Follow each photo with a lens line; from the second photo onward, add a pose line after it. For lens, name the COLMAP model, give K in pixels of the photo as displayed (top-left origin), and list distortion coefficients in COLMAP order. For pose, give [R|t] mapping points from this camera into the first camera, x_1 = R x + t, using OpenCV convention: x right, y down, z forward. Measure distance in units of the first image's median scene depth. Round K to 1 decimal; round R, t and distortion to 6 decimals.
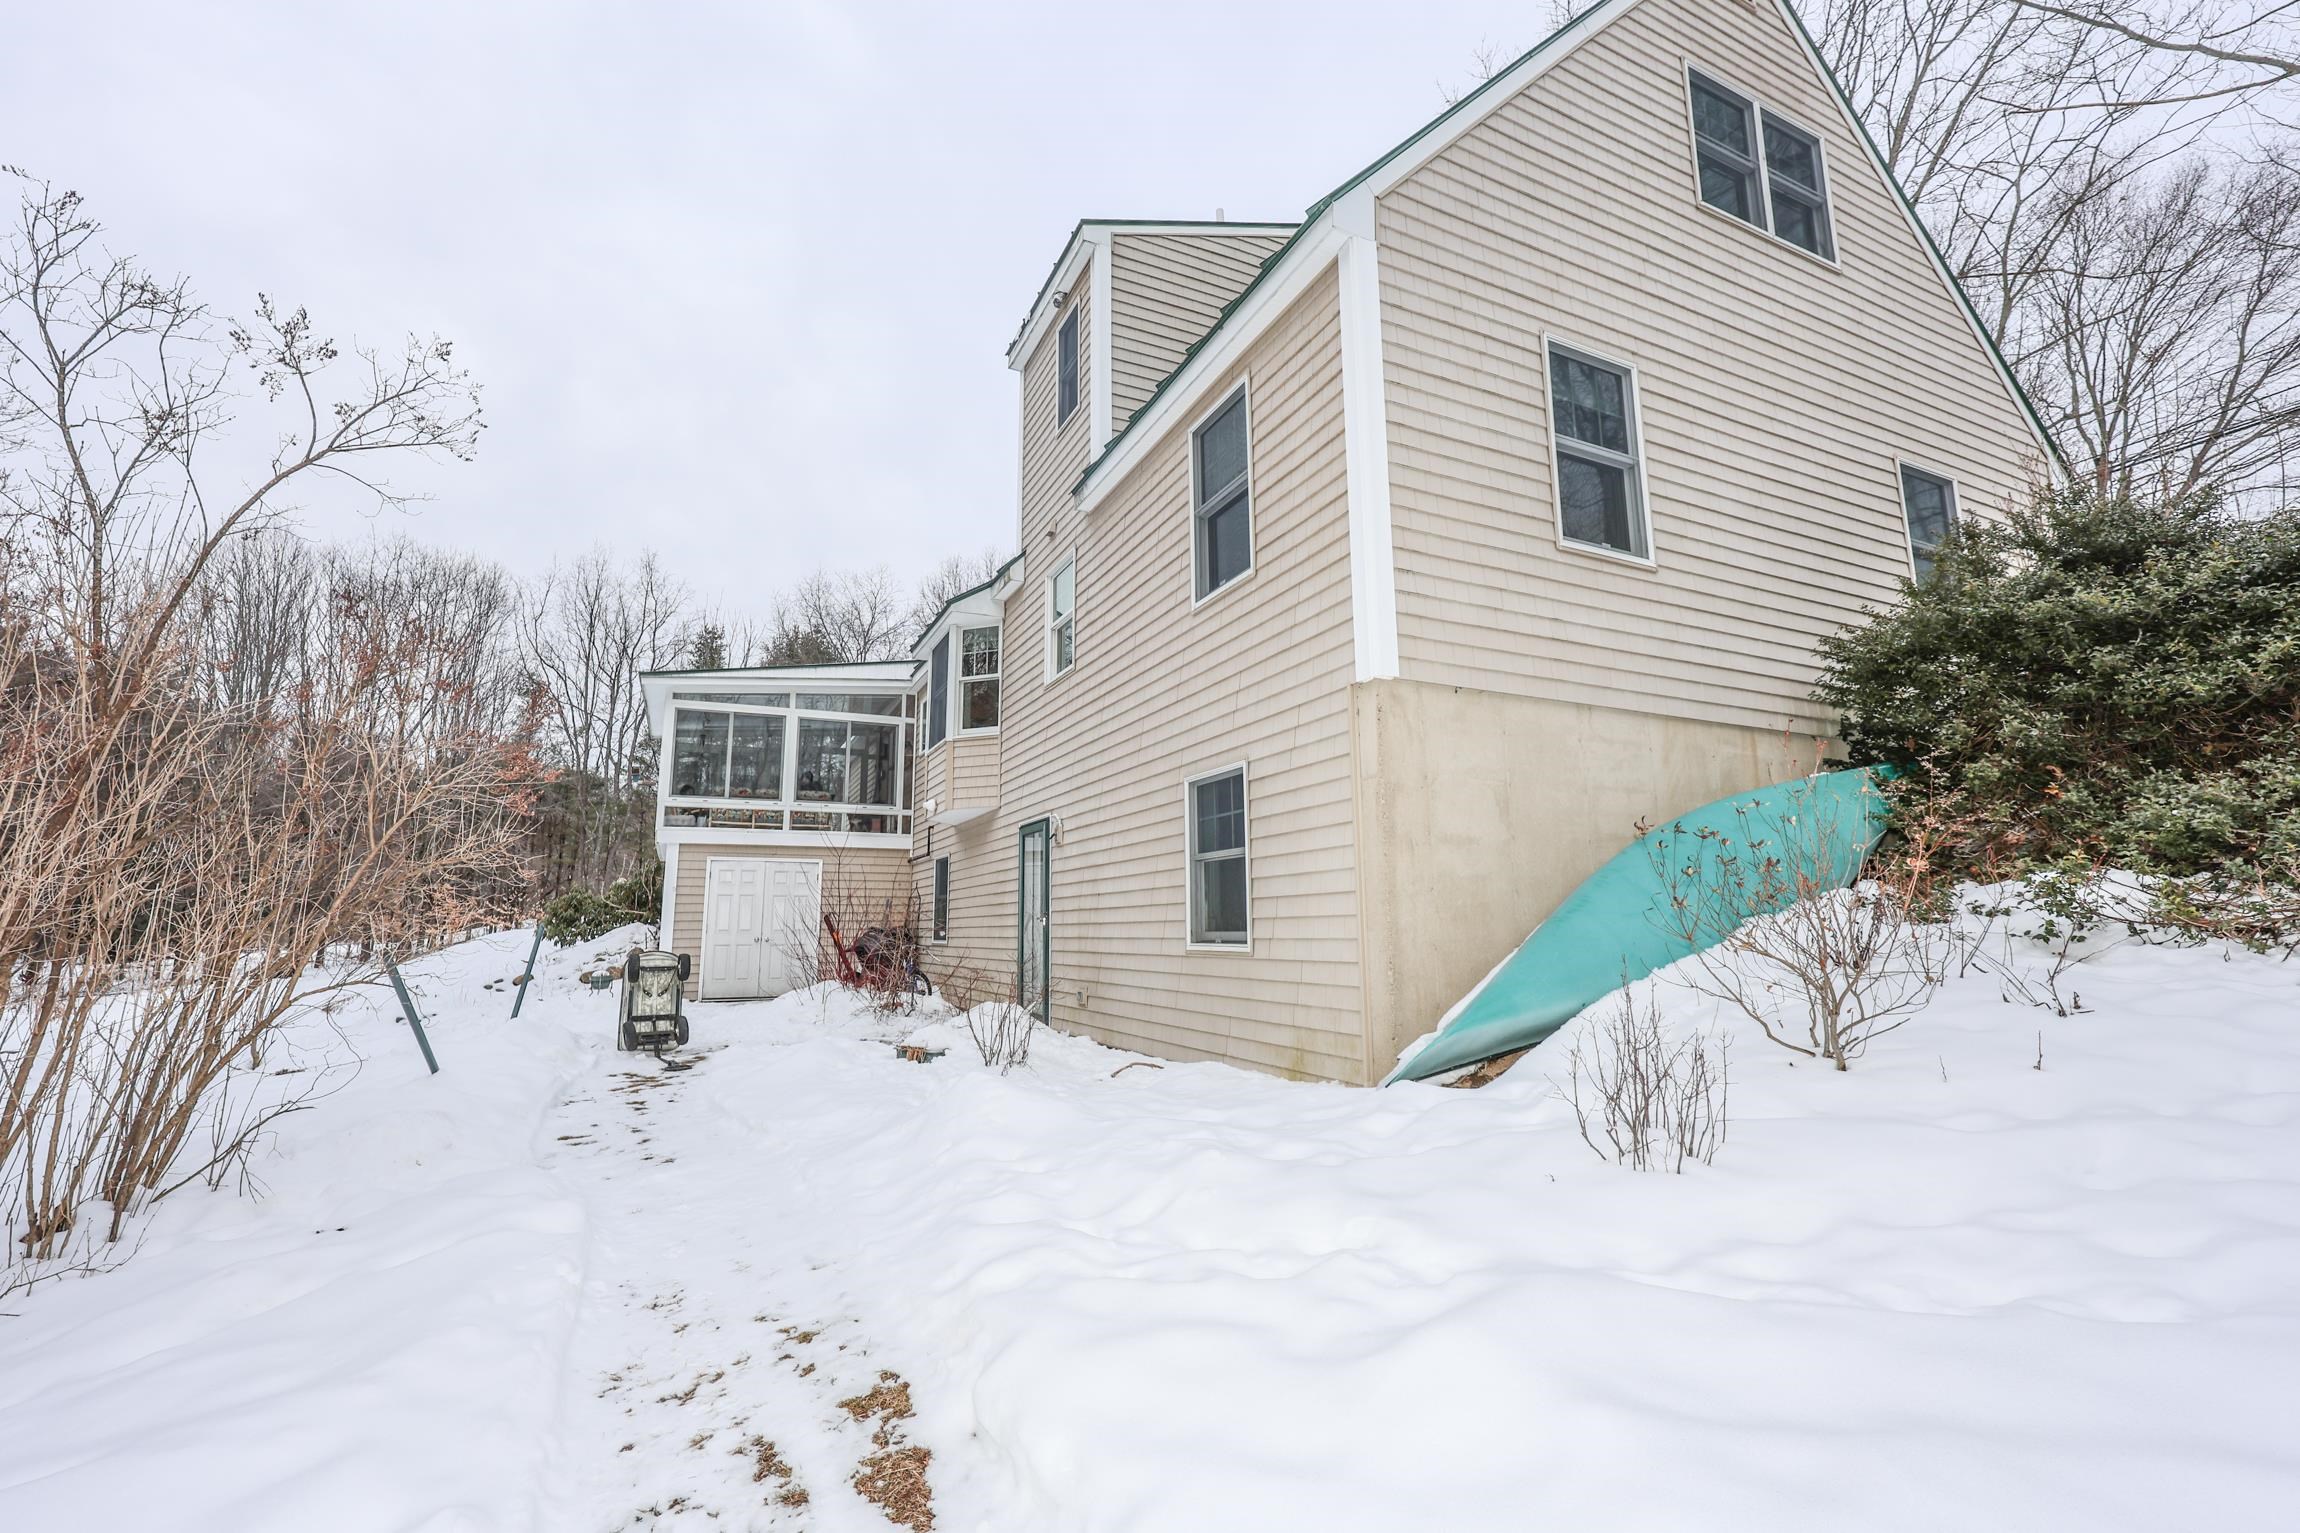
lens RADIAL K [[969.1, 0, 1135.6], [0, 969.1, 766.2], [0, 0, 1]] dist [-0.000414, 0.000003]
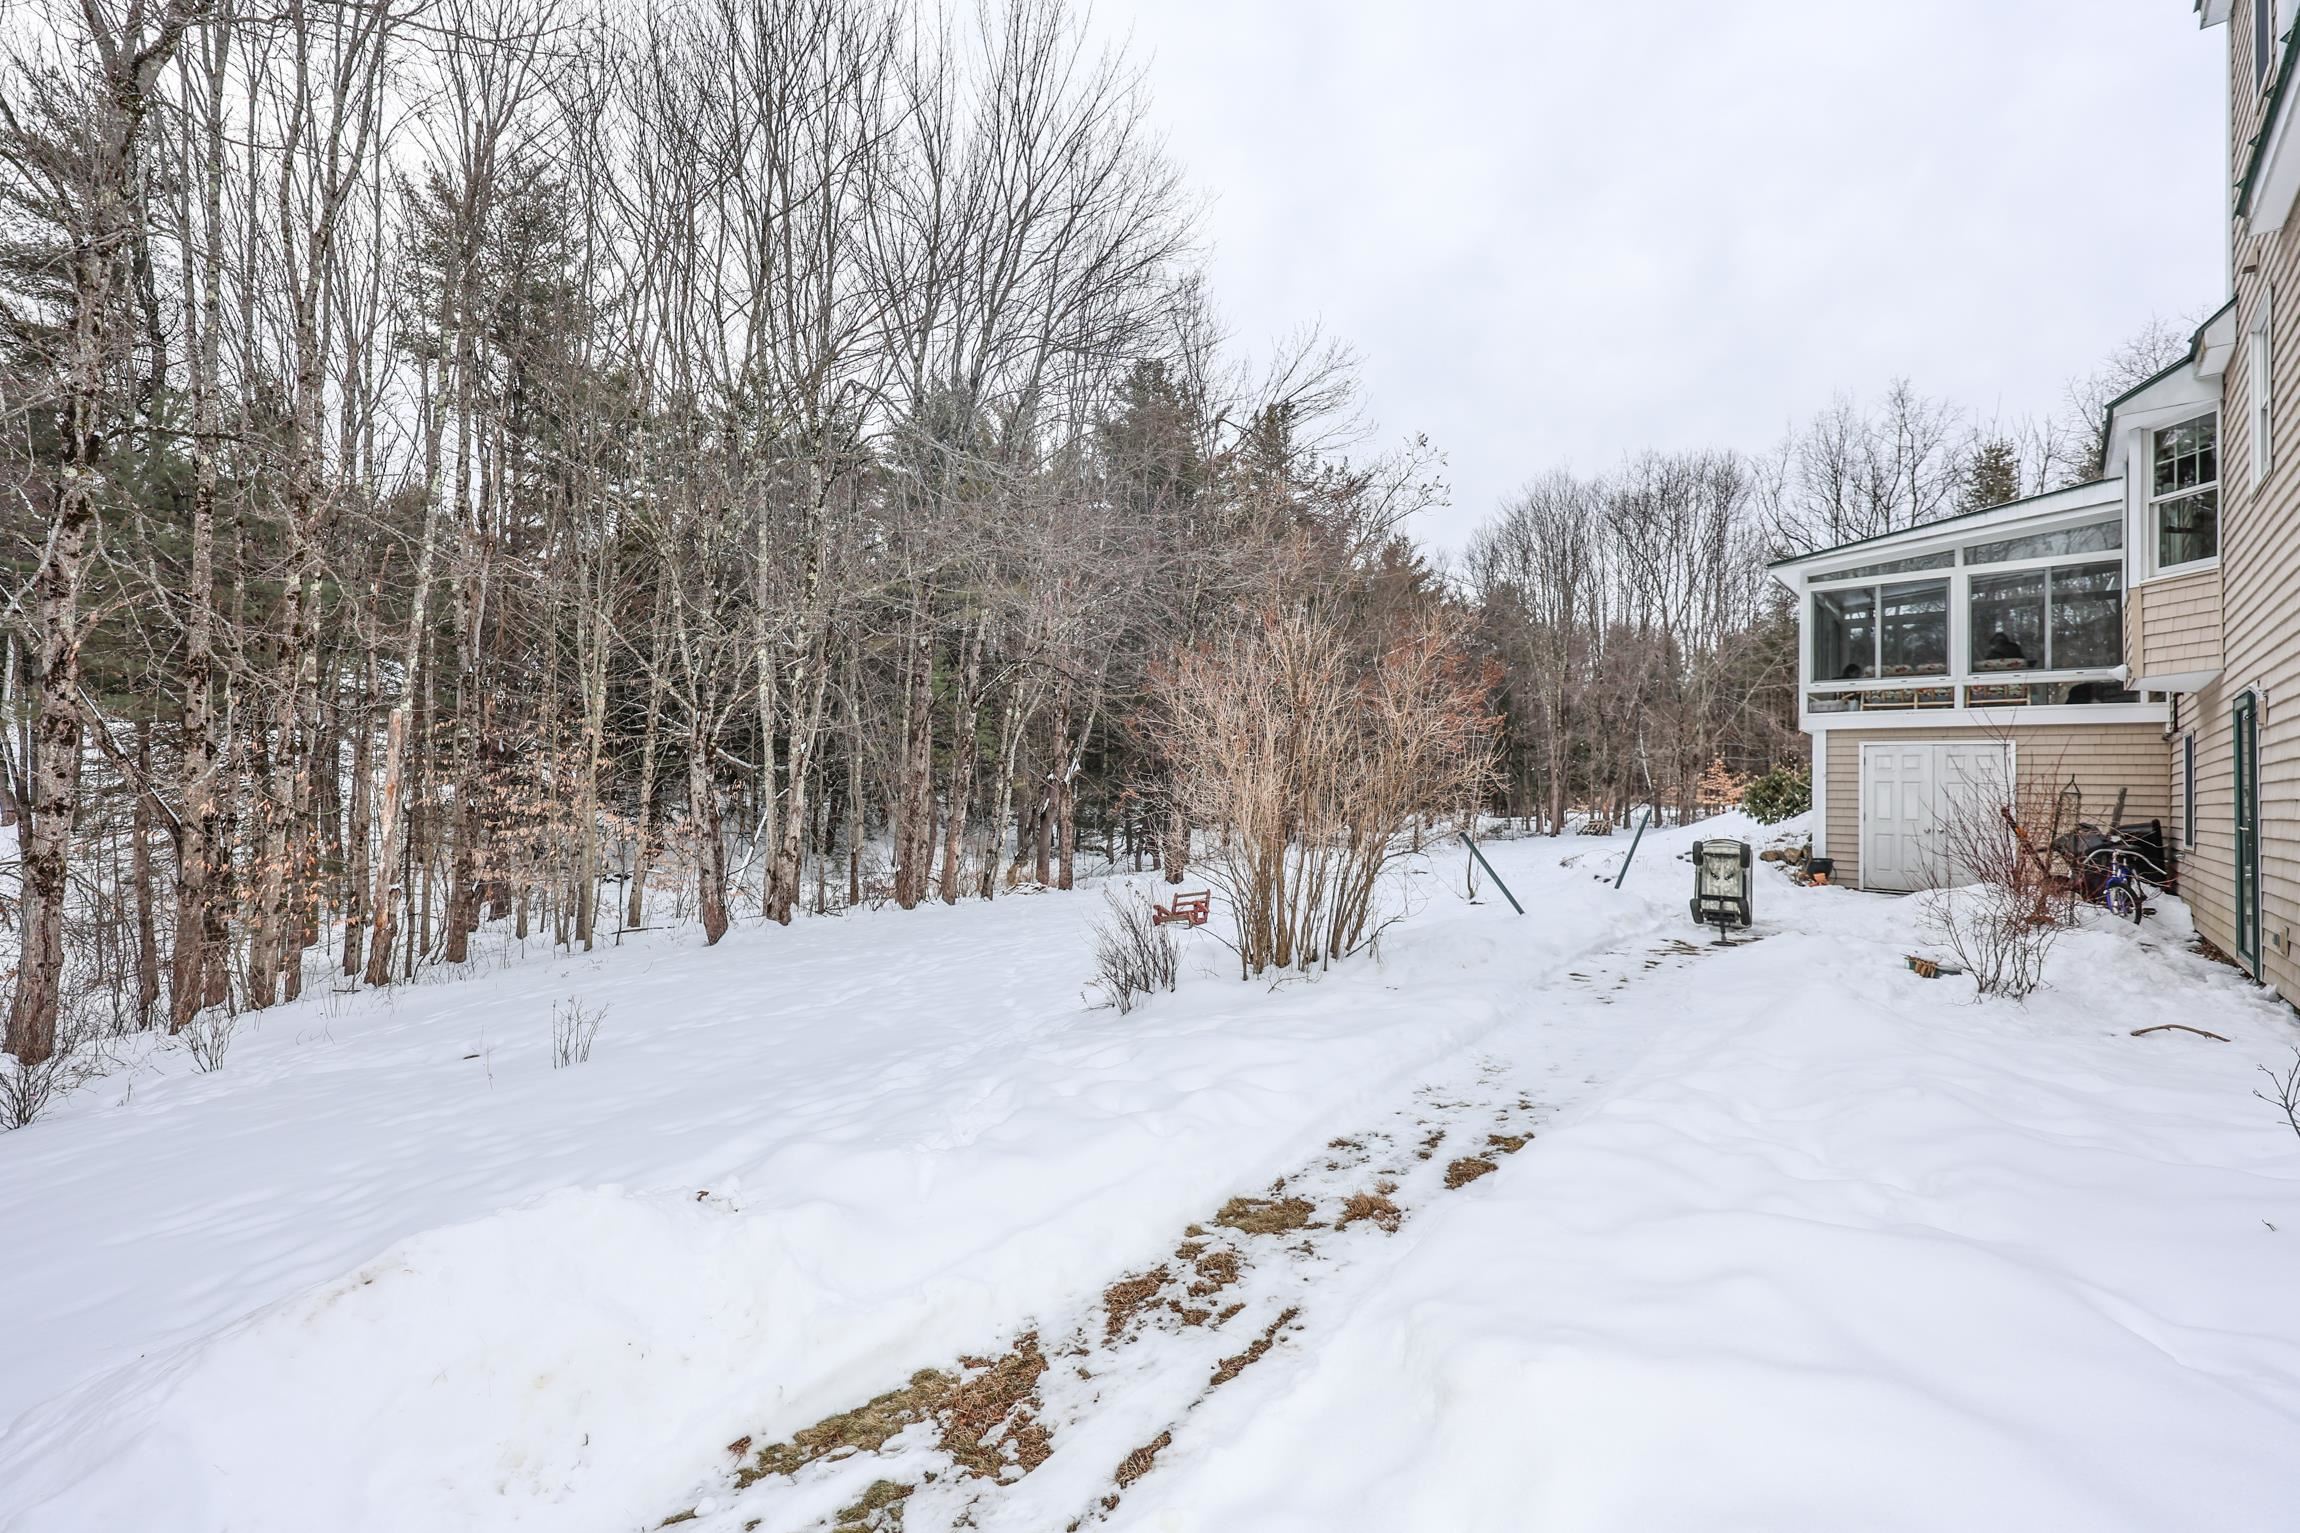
lens RADIAL K [[969.1, 0, 1145.1], [0, 969.1, 764.8], [0, 0, 1]] dist [-0.000414, 0.000003]
pose [[0.383964, -0.005917, -0.923329, 0.172793], [0.127126, 0.990795, 0.046516, -0.018458], [0.914555, -0.135239, 0.381182, -0.010926]]
